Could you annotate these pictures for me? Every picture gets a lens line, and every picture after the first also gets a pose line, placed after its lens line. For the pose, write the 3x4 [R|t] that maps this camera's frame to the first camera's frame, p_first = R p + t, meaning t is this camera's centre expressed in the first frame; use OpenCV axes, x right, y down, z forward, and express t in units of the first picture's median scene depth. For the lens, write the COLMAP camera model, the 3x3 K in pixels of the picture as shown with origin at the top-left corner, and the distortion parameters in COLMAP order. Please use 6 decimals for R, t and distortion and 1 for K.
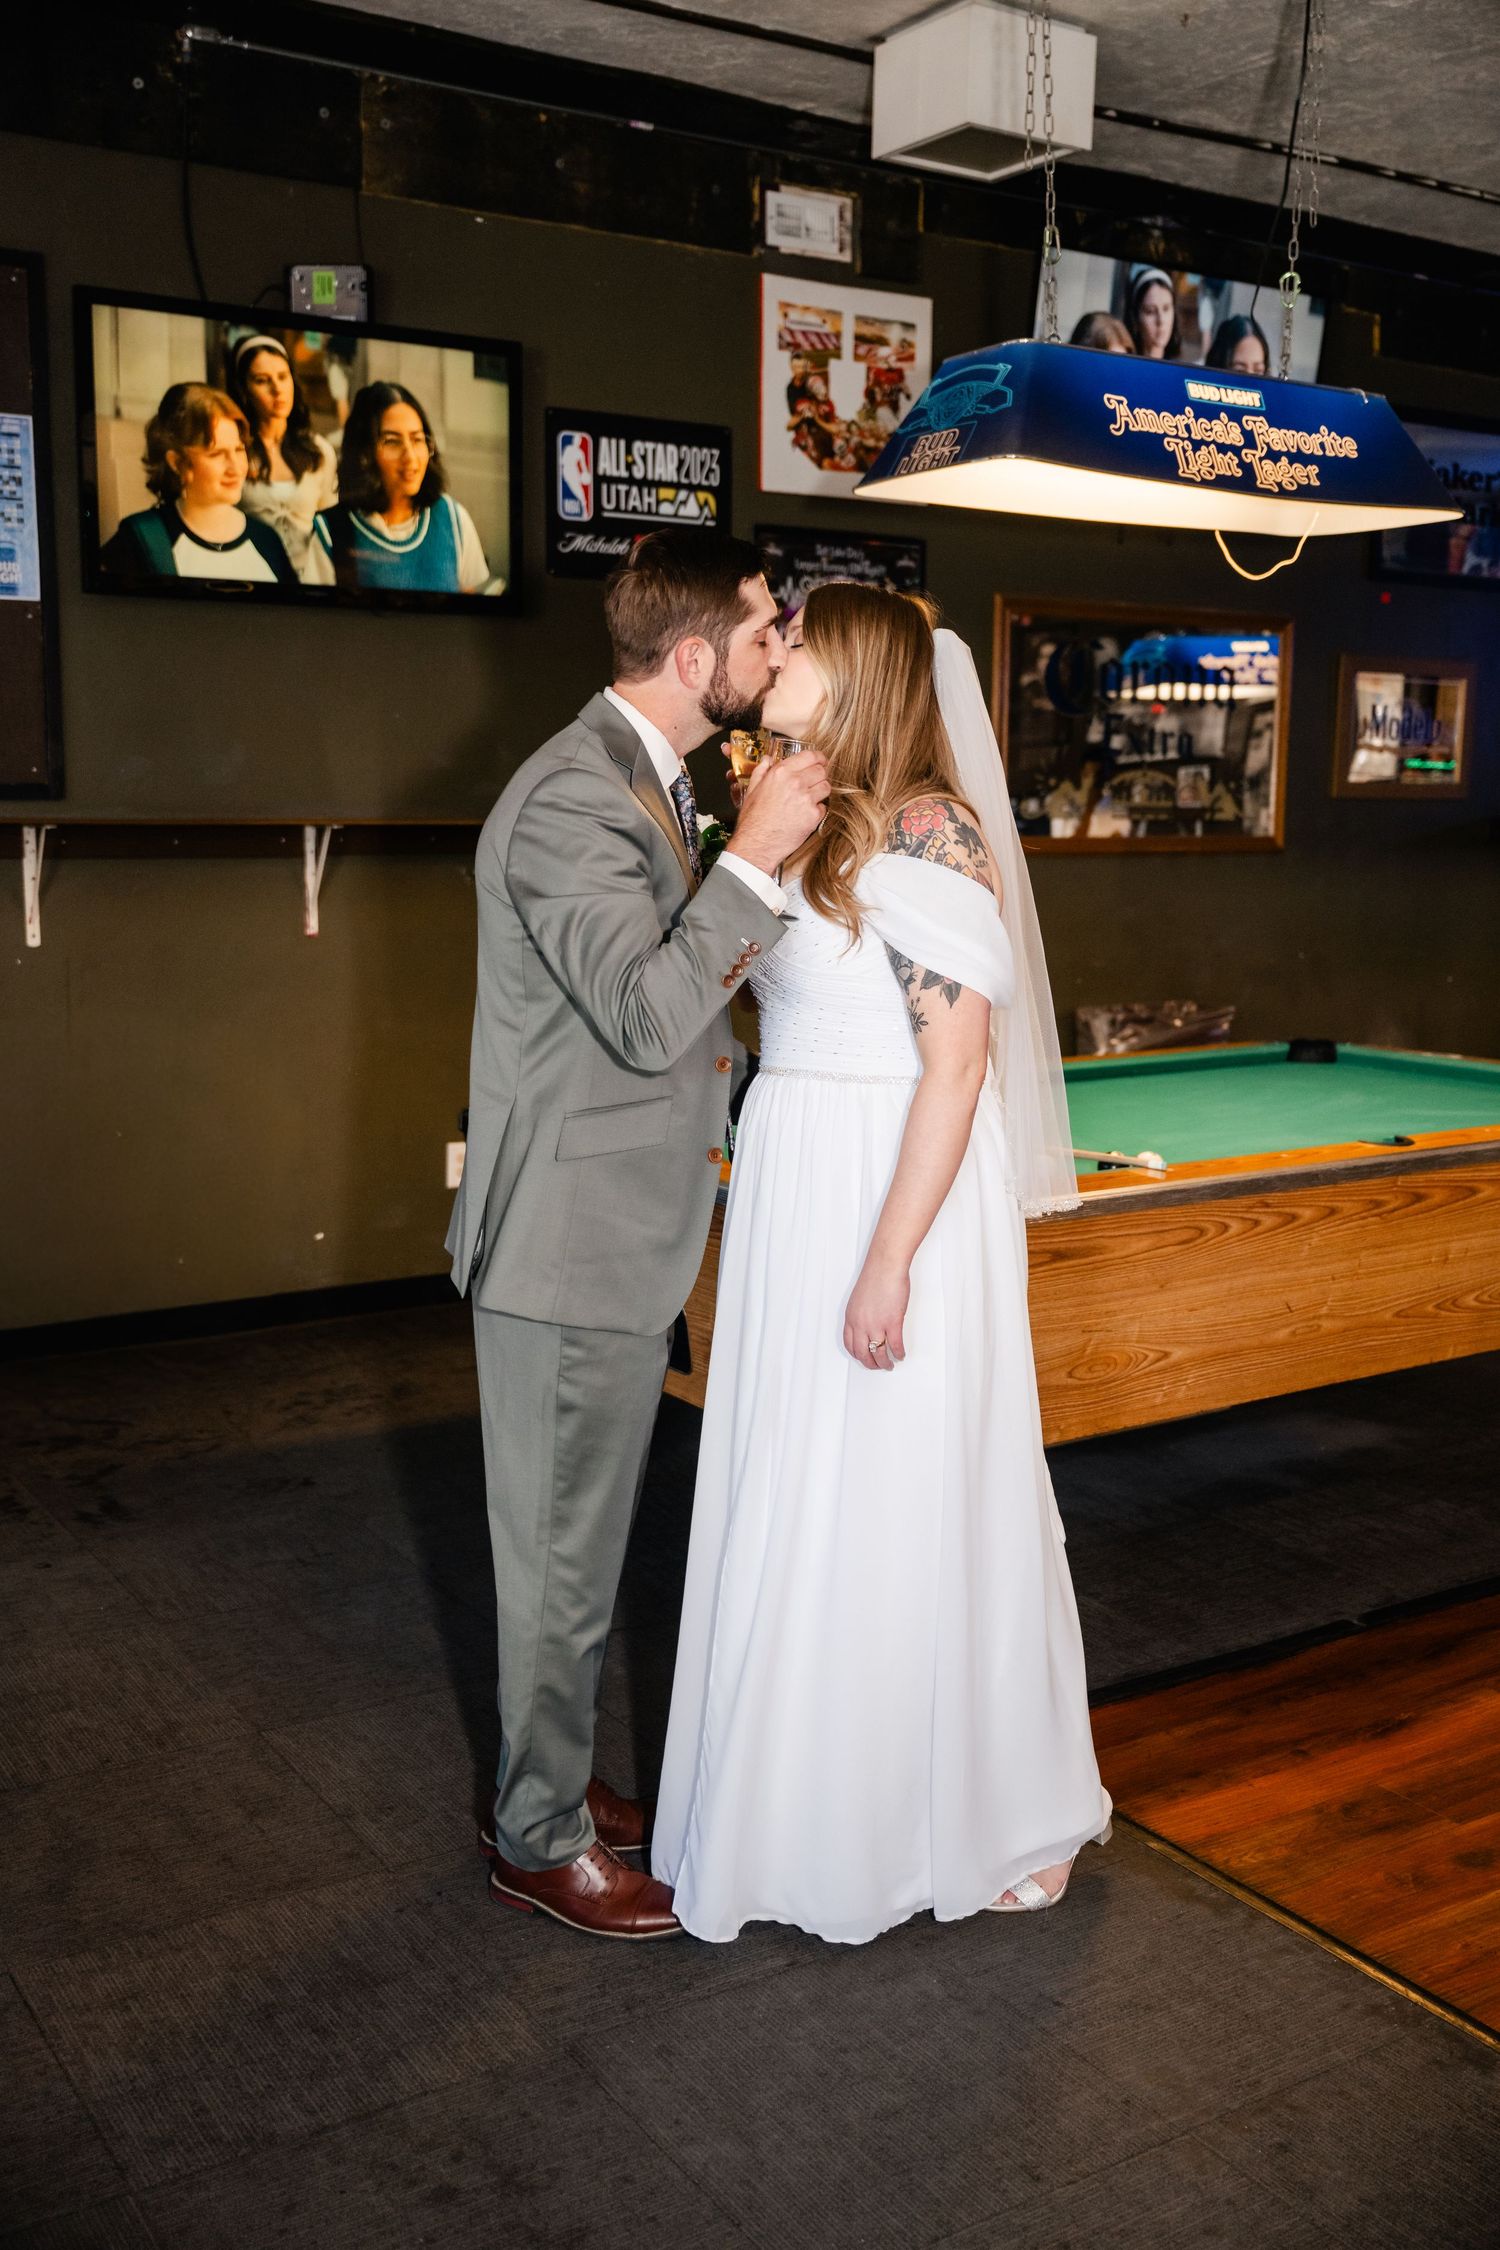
lens RADIAL K [[2115.4, 0, 722.3], [0, 2115.4, 1102.6], [0, 0, 1]] dist [-0.000598, 0.013713]
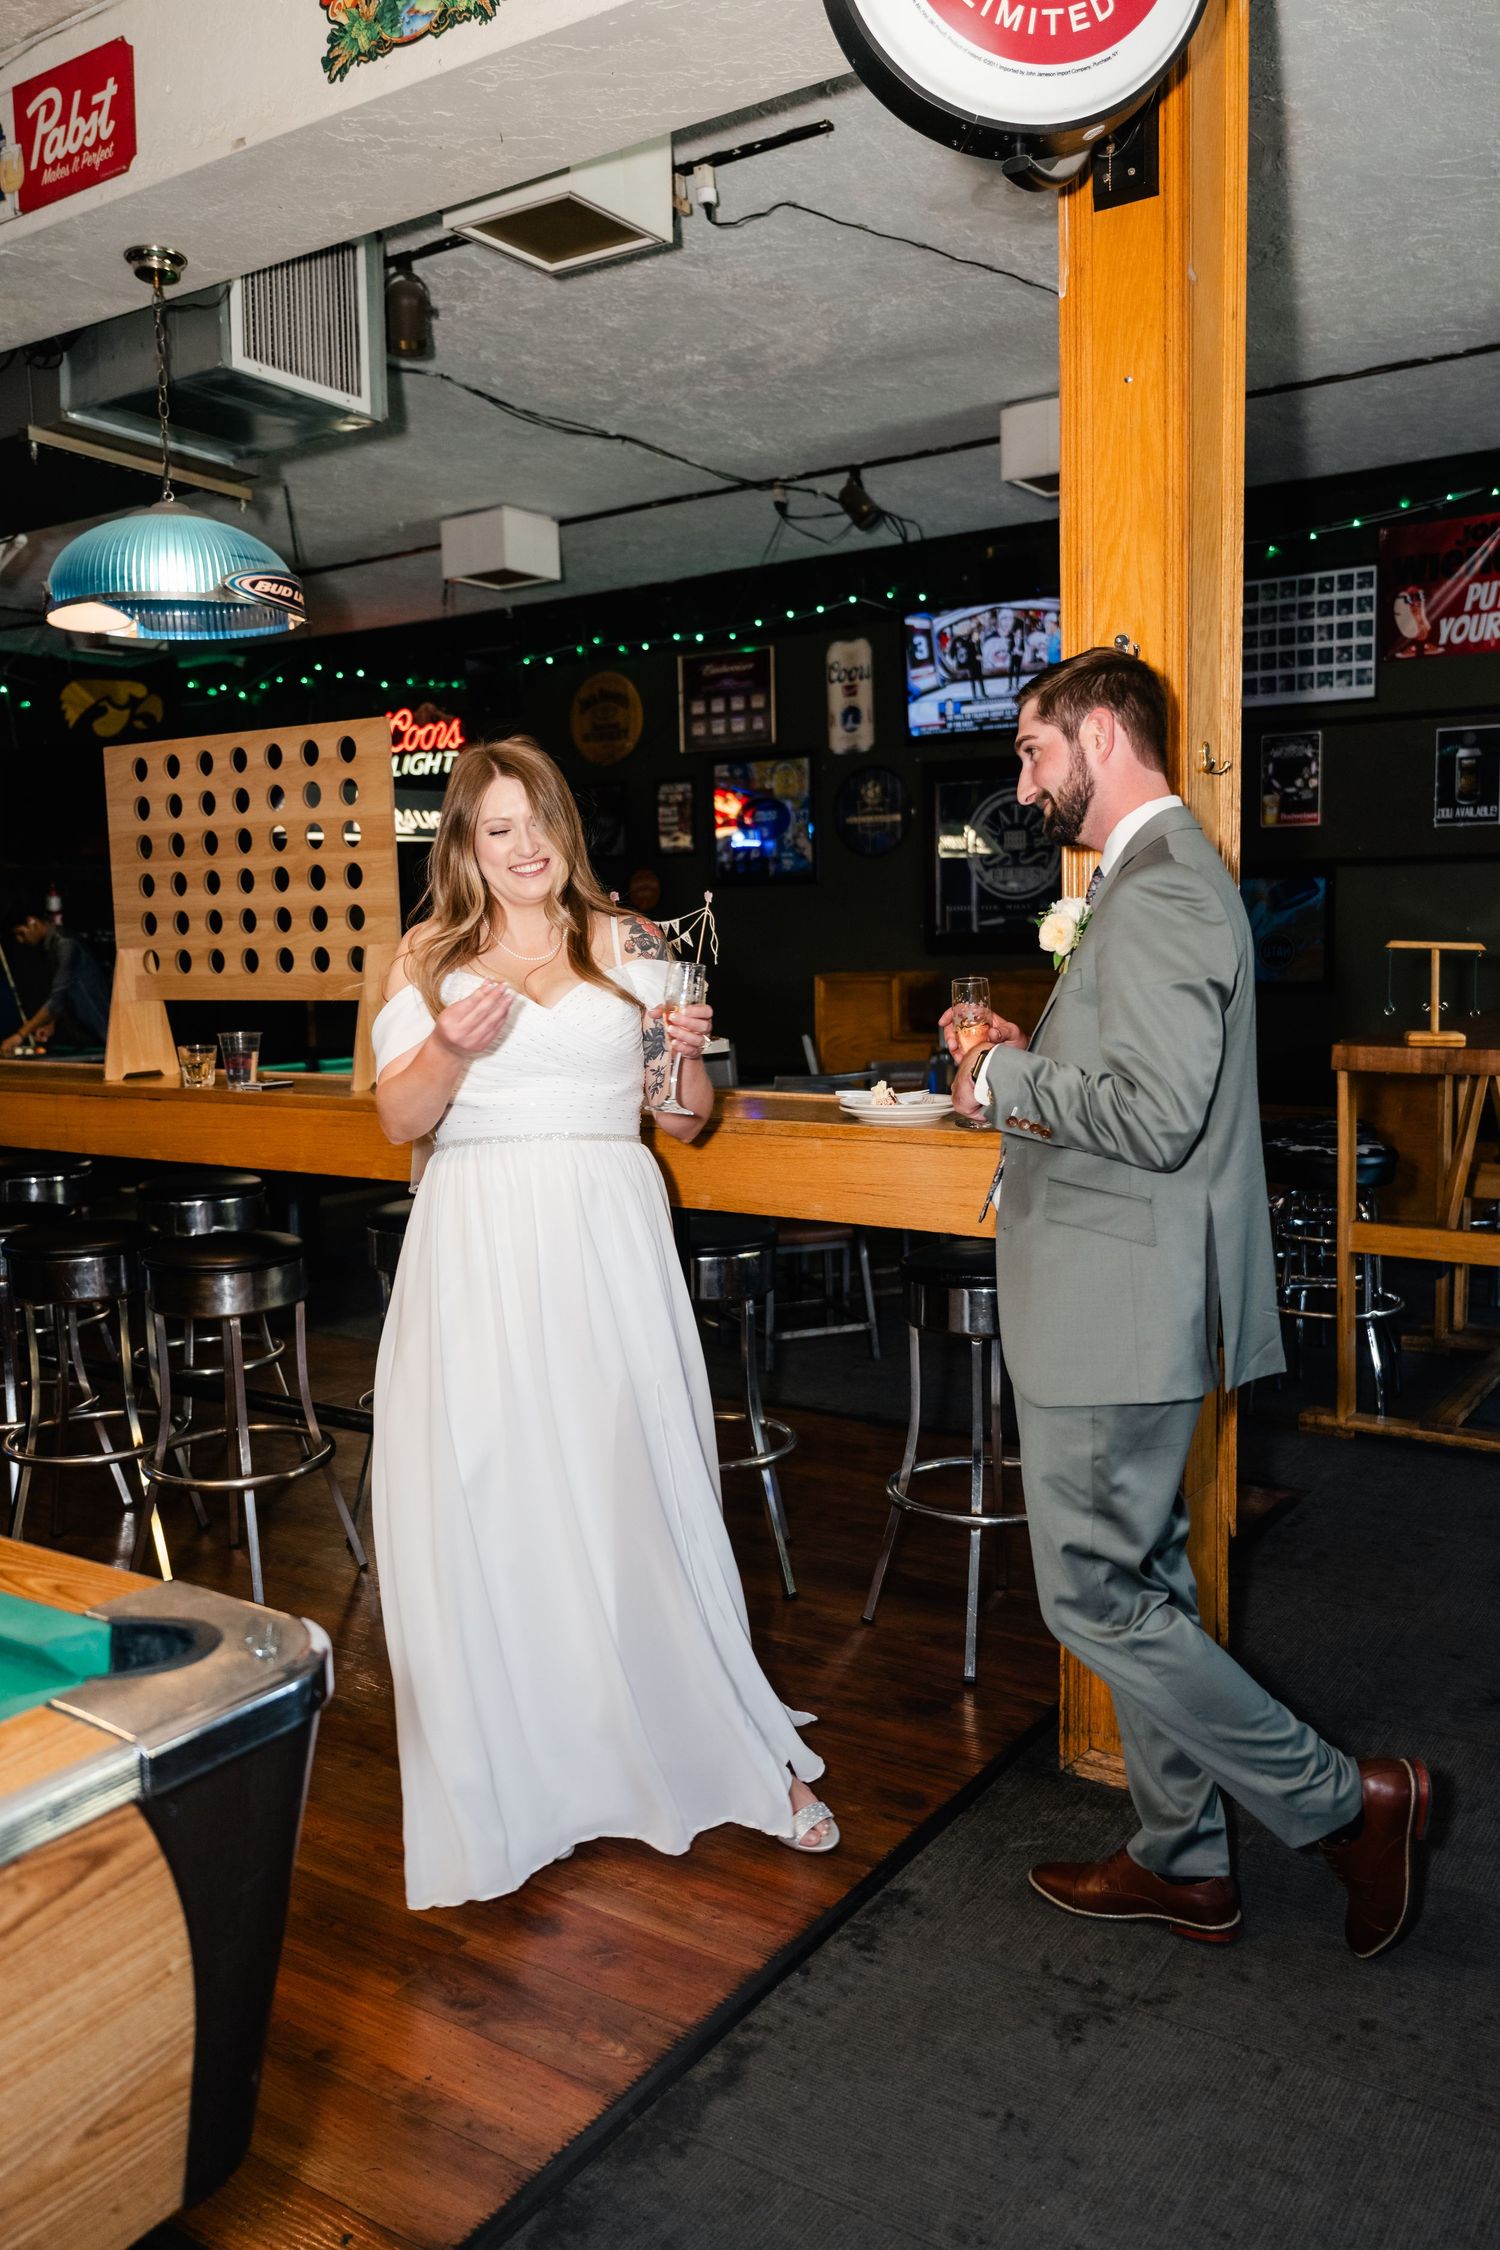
lens RADIAL K [[1755.2, 0, 751.3], [0, 1755.2, 1128.1], [0, 0, 1]] dist [-0.010096, 0.000931]
pose [[-0.410183, -0.098421, 0.906677, -0.225041], [0.144664, 0.974551, 0.171236, -0.080283], [-0.900457, 0.201402, -0.385506, 0.628093]]
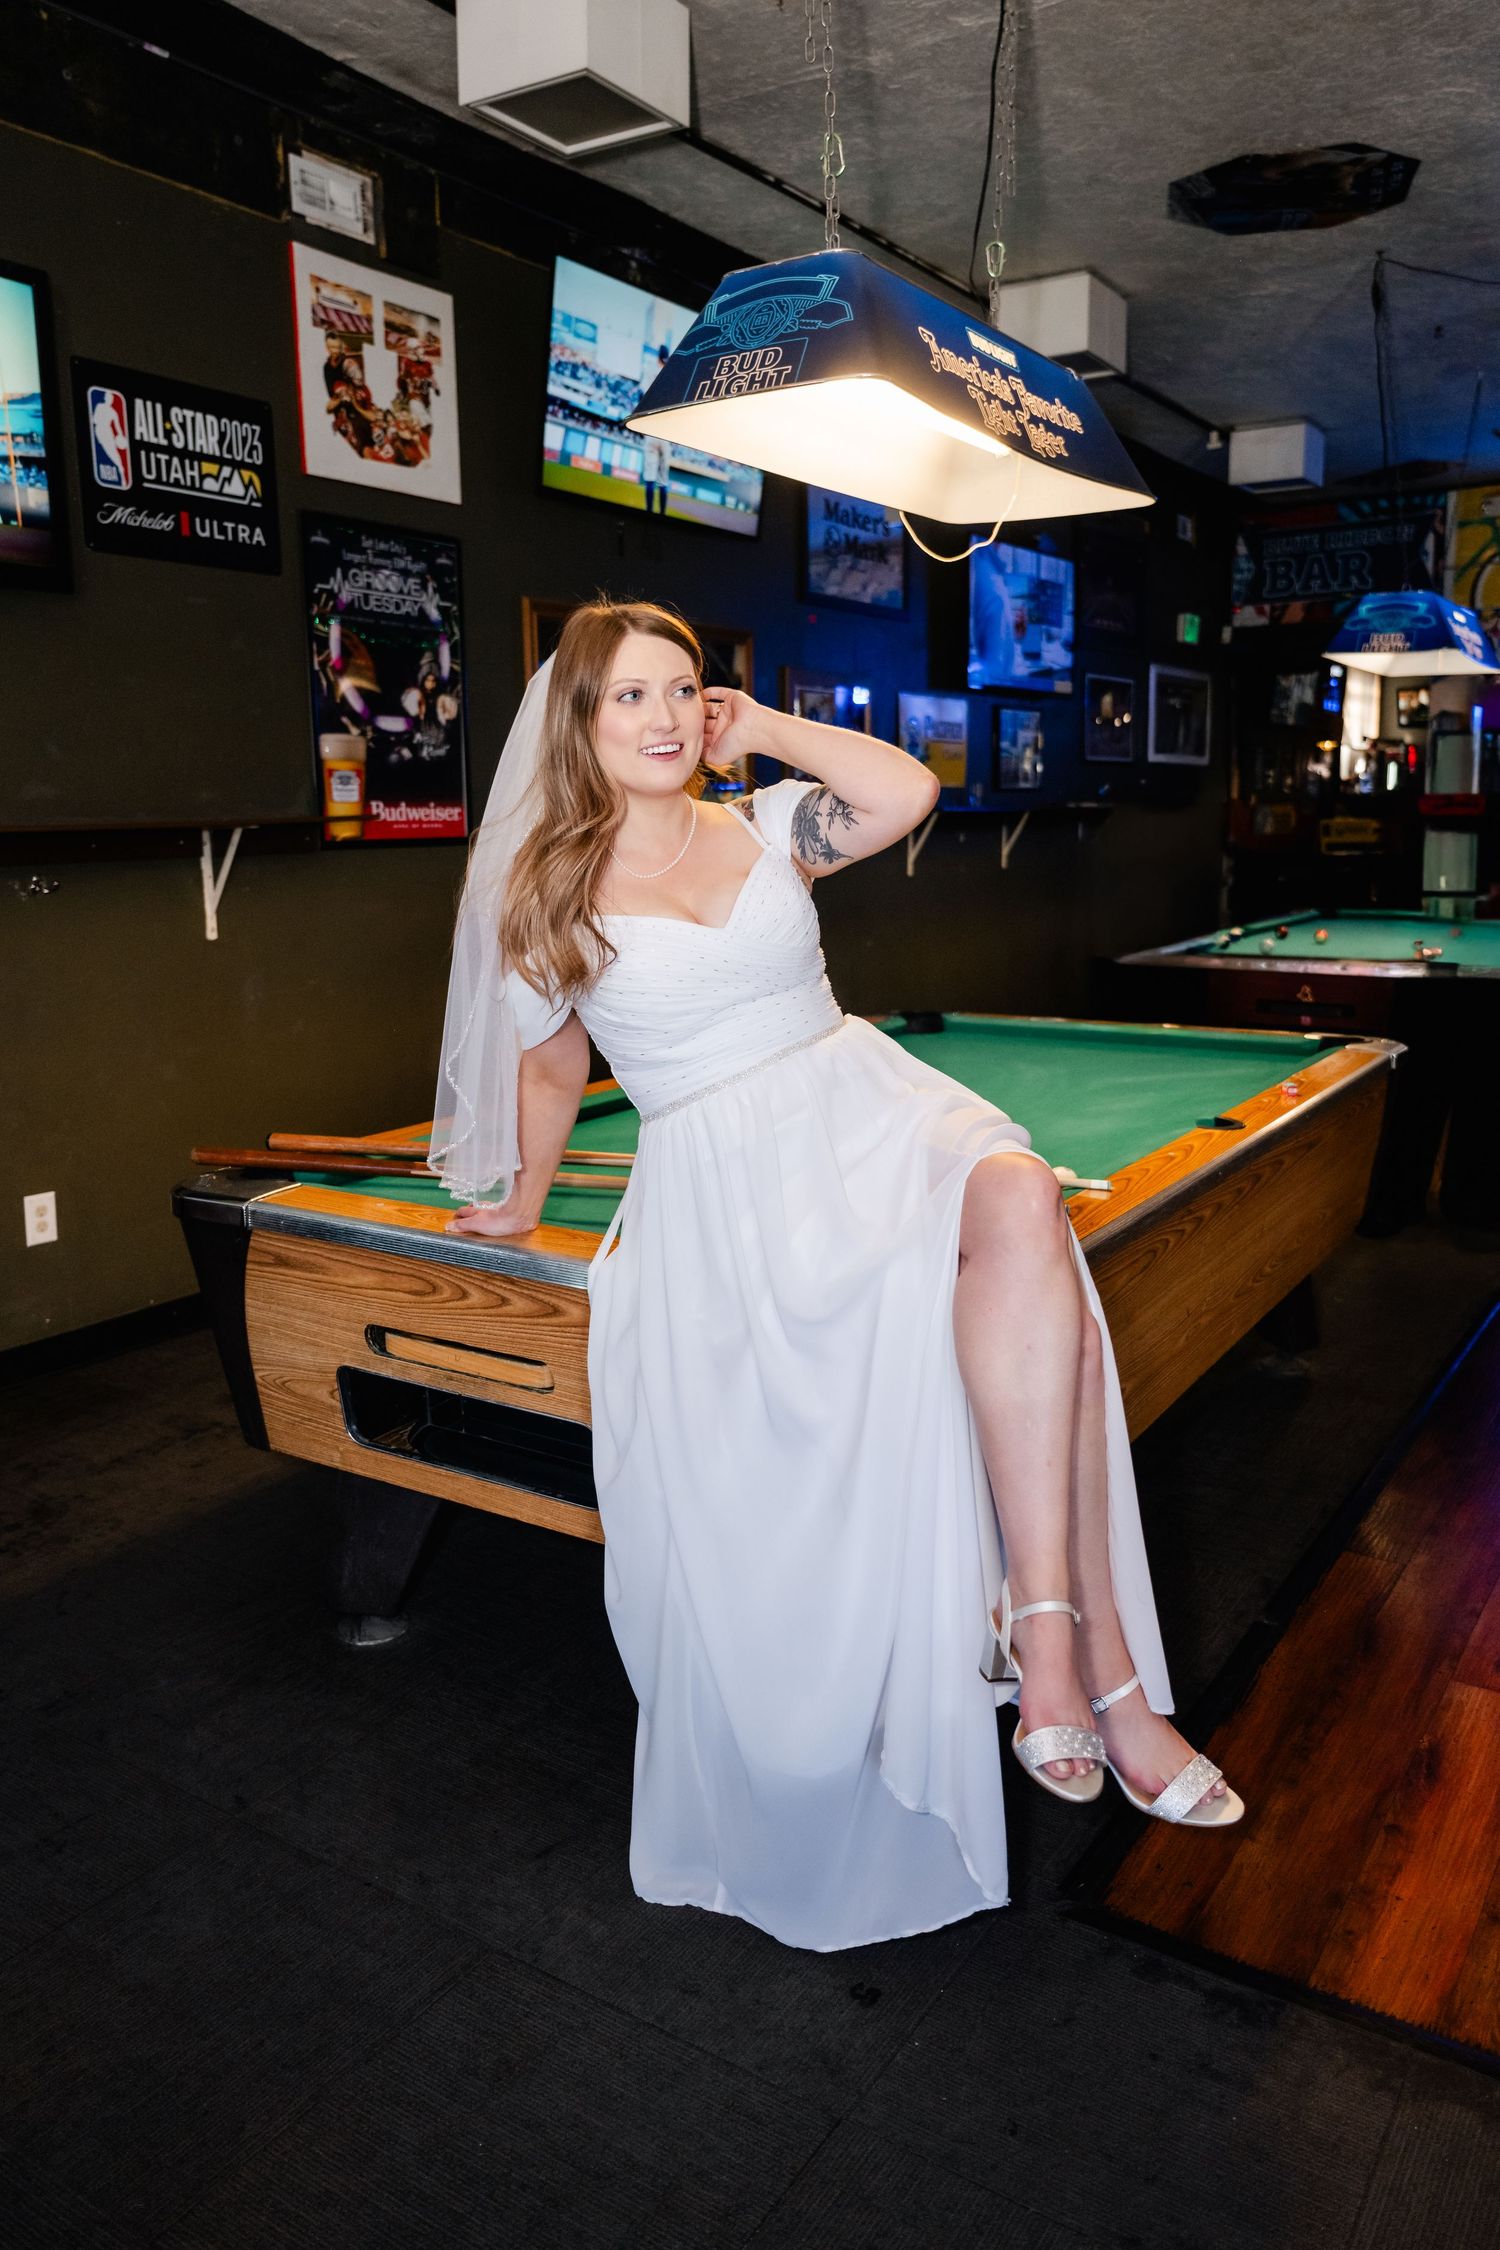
lens RADIAL K [[1621.1, 0, 786.8], [0, 1621.1, 1077.2], [0, 0, 1]] dist [-0.005292, 0.001189]
pose [[0.905900, -0.087798, 0.414292, -0.132594], [0.078287, 0.996131, 0.039919, -0.036314], [-0.416194, -0.003729, 0.909268, 0.291021]]
